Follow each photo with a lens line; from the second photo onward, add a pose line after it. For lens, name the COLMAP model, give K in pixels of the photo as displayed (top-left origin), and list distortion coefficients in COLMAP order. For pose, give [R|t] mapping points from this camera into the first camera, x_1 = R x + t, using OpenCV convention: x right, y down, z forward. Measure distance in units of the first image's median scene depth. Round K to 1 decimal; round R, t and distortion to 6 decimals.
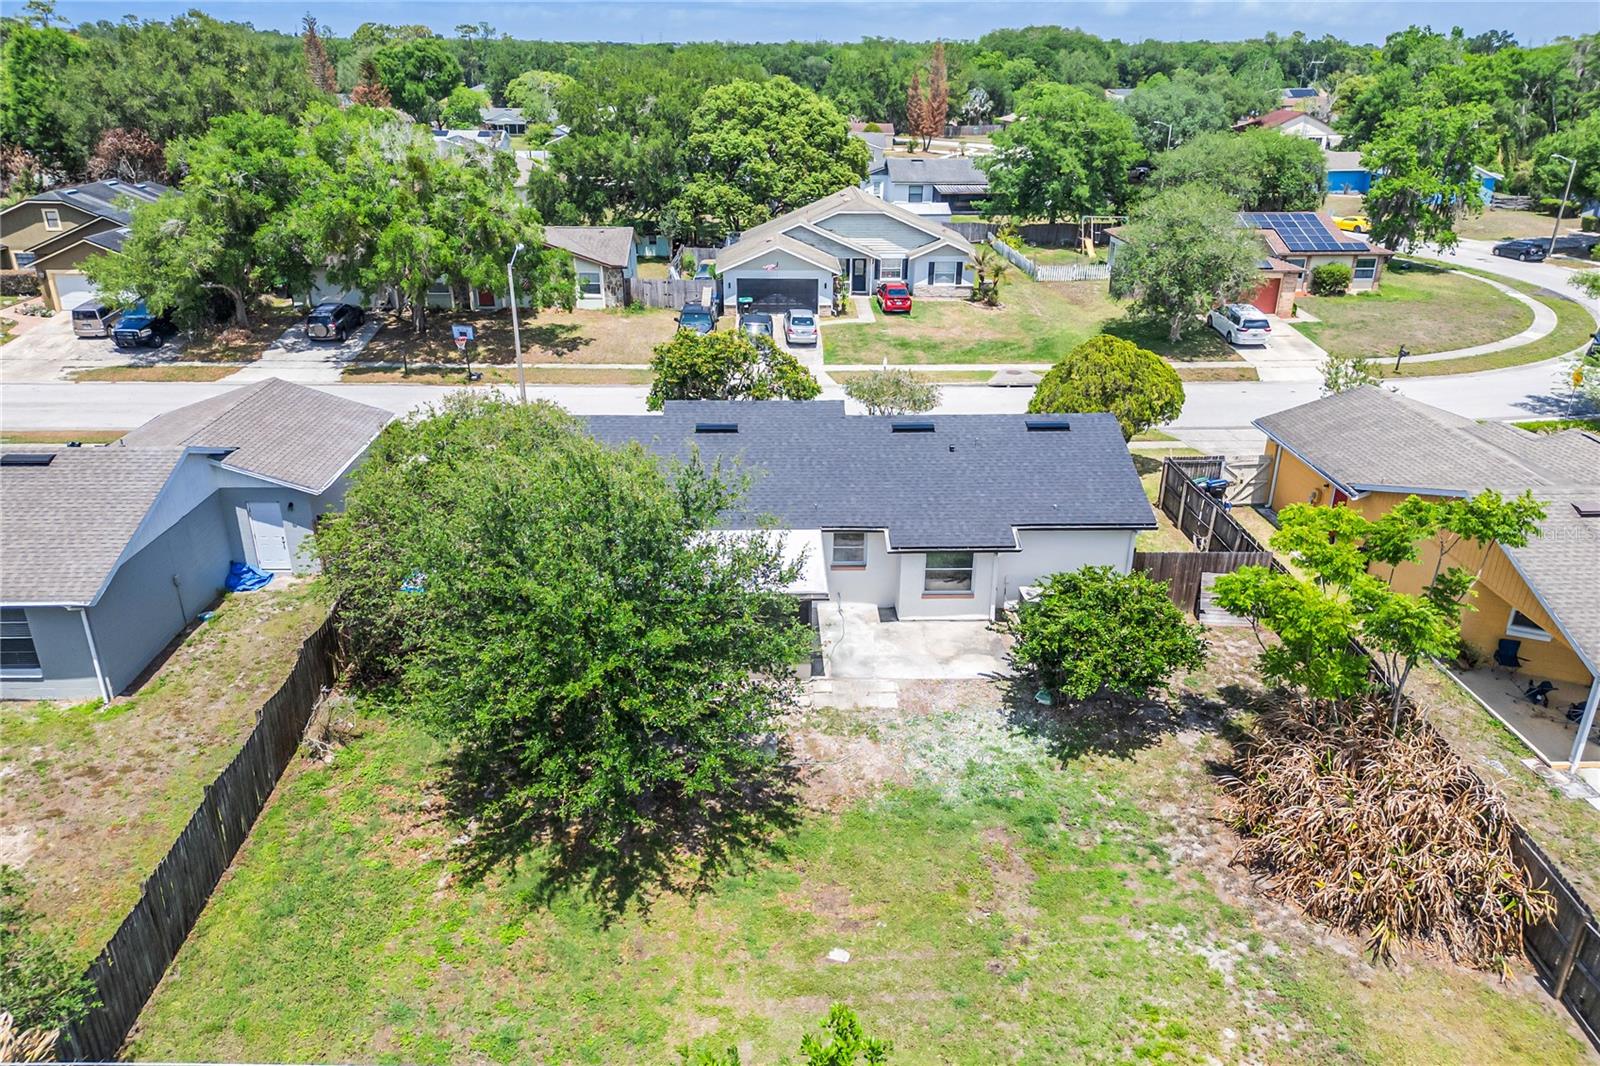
lens RADIAL K [[1142.4, 0, 802.7], [0, 1142.4, 536.6], [0, 0, 1]] dist [0.088153, -0.096409]
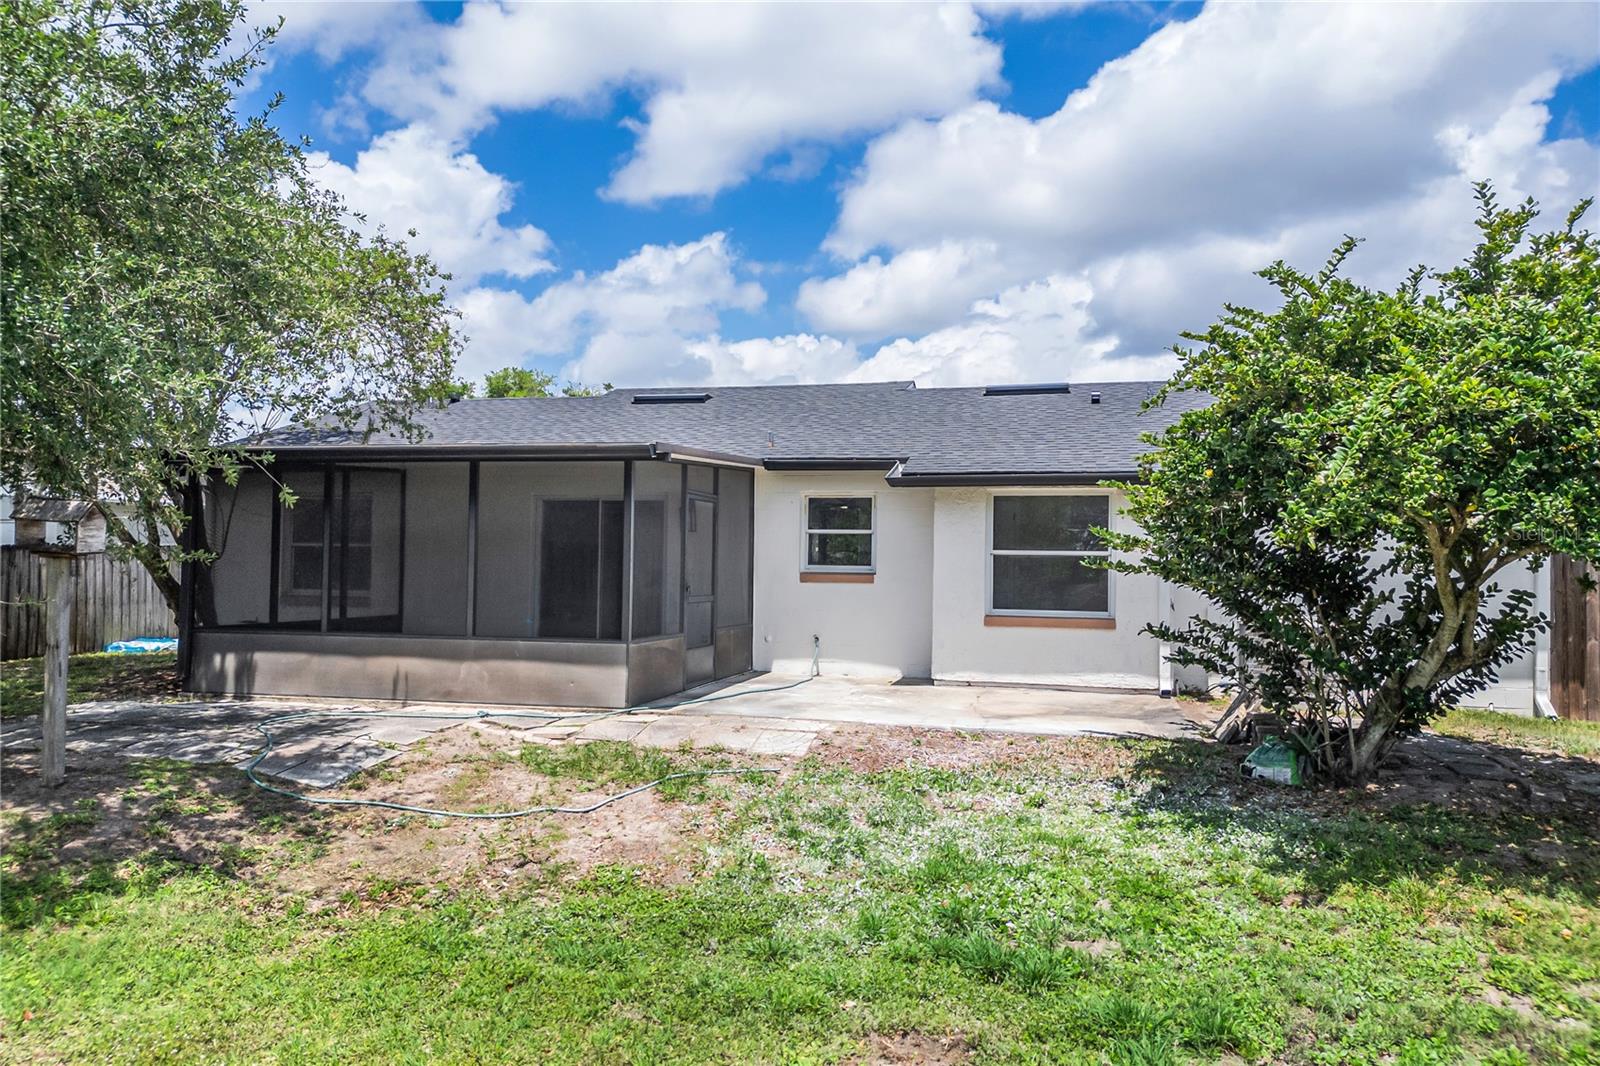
lens RADIAL K [[1142.4, 0, 802.7], [0, 1142.4, 536.6], [0, 0, 1]] dist [0.088153, -0.096409]
pose [[0.959223, -0.002917, -0.282636, 0.082477], [-0.115808, 0.908107, -0.402406, 0.104547], [0.257837, 0.418729, 0.870739, 0.313480]]
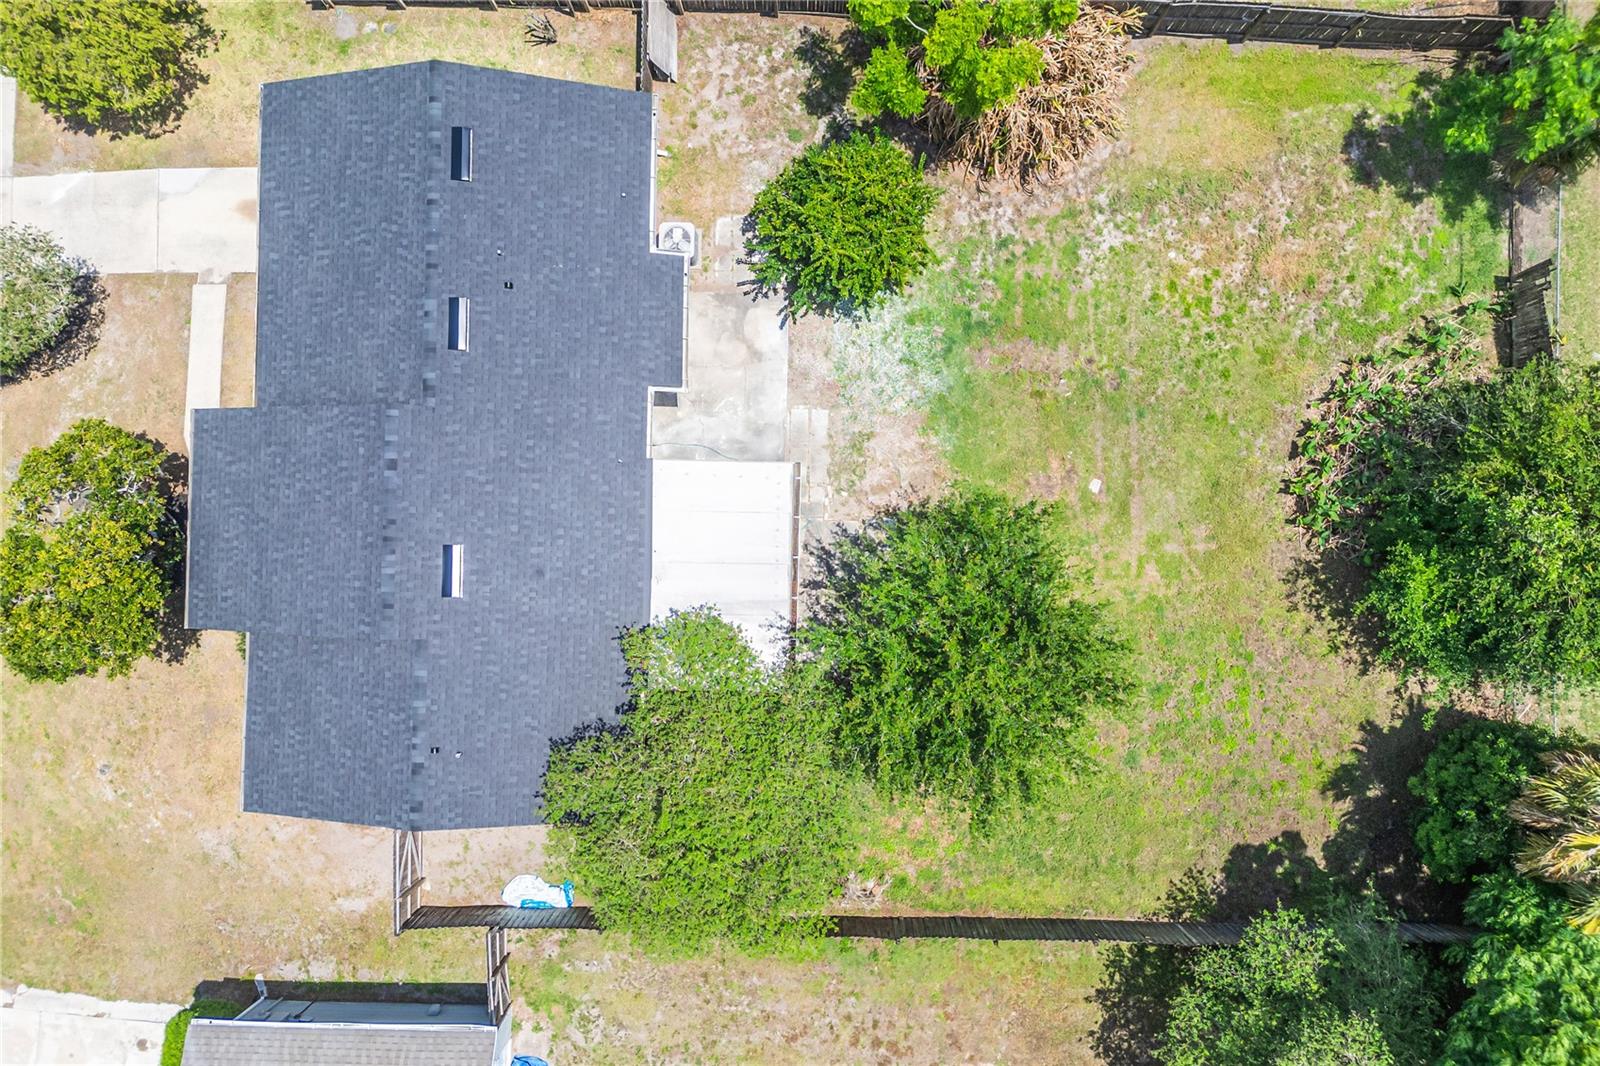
lens RADIAL K [[1142.4, 0, 802.7], [0, 1142.4, 536.6], [0, 0, 1]] dist [0.088153, -0.096409]
pose [[0.057250, -0.998360, 0.000493, -0.020279], [0.413536, 0.024163, 0.910167, -0.411749], [-0.908686, -0.051903, 0.414241, 0.251918]]
